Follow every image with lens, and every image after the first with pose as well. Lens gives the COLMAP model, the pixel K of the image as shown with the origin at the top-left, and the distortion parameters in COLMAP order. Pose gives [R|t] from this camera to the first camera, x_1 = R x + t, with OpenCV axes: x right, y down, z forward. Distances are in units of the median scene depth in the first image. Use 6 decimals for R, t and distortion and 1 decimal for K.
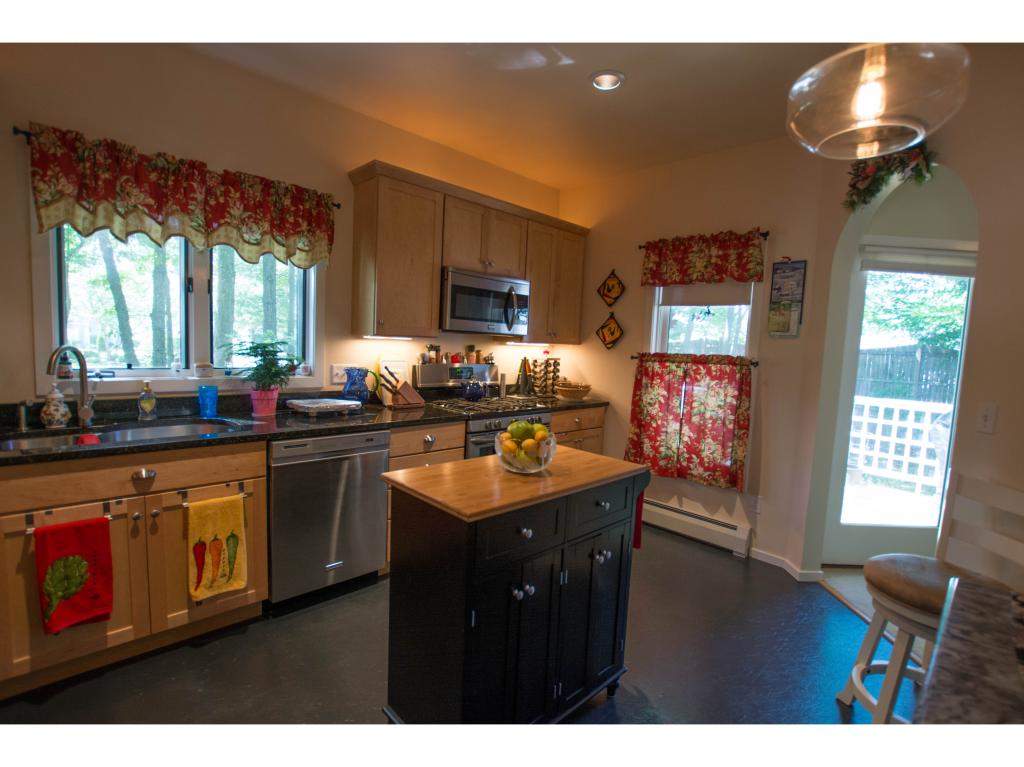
lens RADIAL K [[485.3, 0, 509.0], [0, 485.3, 387.3], [0, 0, 1]] dist [-0.001925, -0.008666]
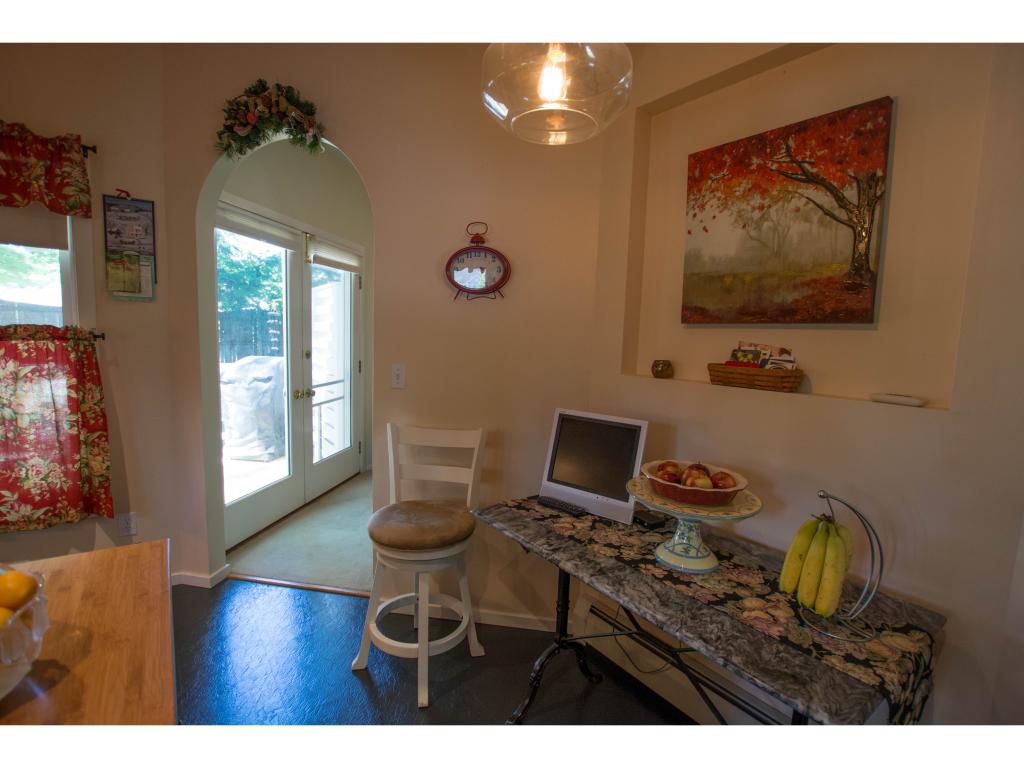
lens RADIAL K [[485.3, 0, 509.0], [0, 485.3, 387.8], [0, 0, 1]] dist [-0.001925, -0.008666]
pose [[0.148252, -0.150775, 0.977388, -0.103225], [0.062714, 0.987754, 0.142861, -0.038037], [-0.986959, 0.040116, 0.155893, 0.305796]]
